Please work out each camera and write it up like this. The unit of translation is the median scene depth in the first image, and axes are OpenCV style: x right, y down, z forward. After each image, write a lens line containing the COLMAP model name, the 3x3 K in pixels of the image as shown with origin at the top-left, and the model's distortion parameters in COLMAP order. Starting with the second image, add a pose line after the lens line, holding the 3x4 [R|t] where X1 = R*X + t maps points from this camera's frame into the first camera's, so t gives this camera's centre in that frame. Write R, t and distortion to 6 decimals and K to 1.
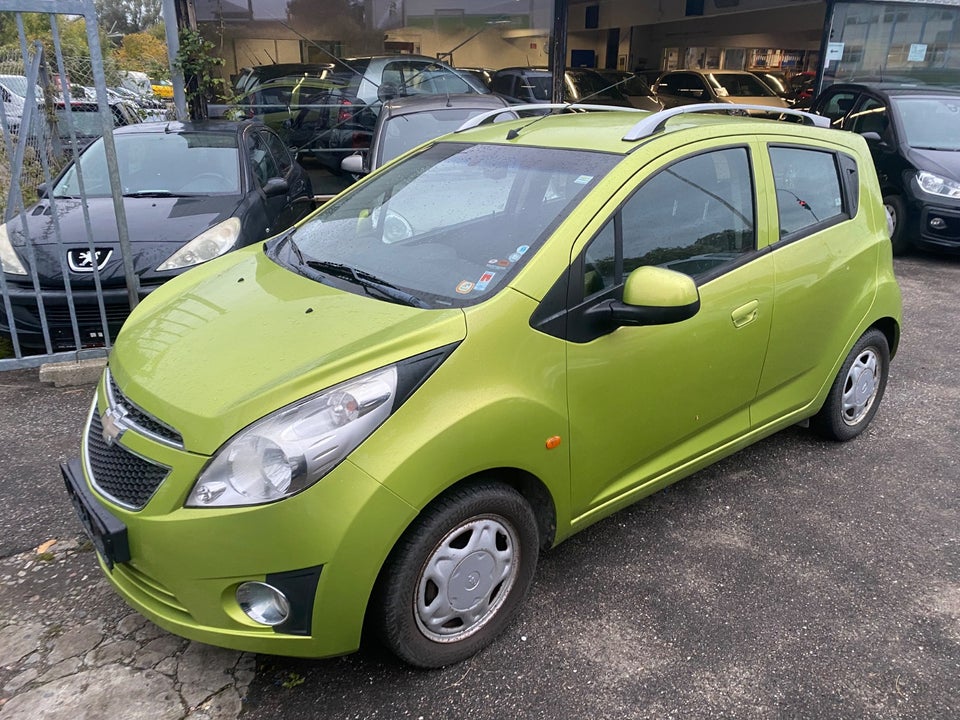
lens RADIAL K [[723.0, 0, 480.0], [0, 723.0, 360.0], [0, 0, 1]] dist [0.011824, -0.002126]
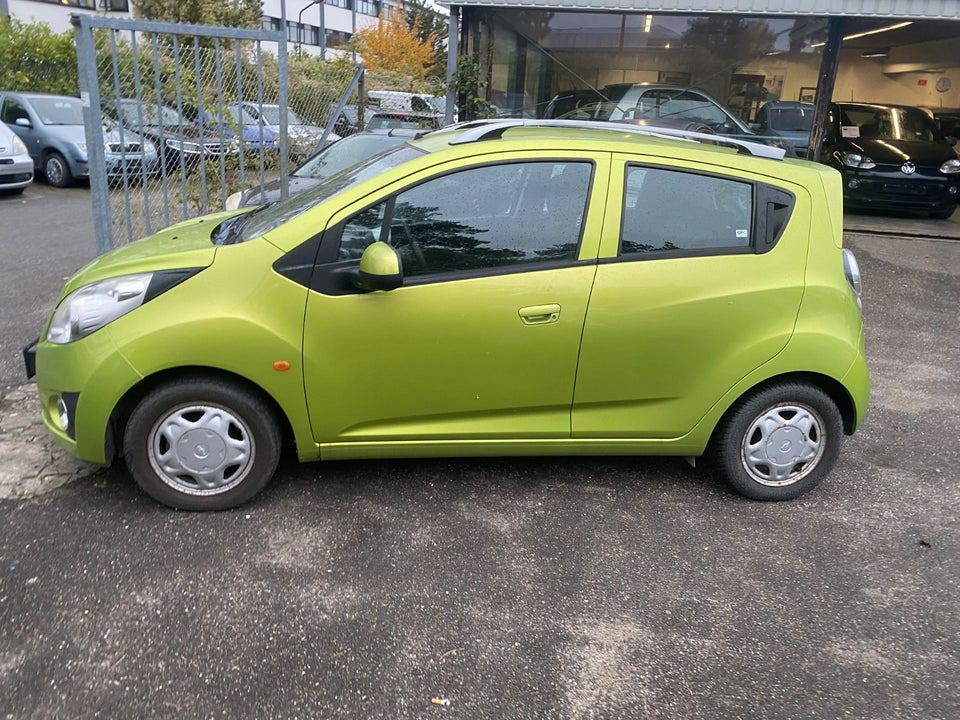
lens RADIAL K [[701.4, 0, 480.0], [0, 701.4, 360.0], [0, 0, 1]] dist [0.032122, -0.002739]
pose [[0.861472, 0.211465, -0.461680, 0.958063], [-0.225933, 0.973835, 0.024469, -0.004056], [0.454775, 0.083229, 0.886709, 0.070061]]
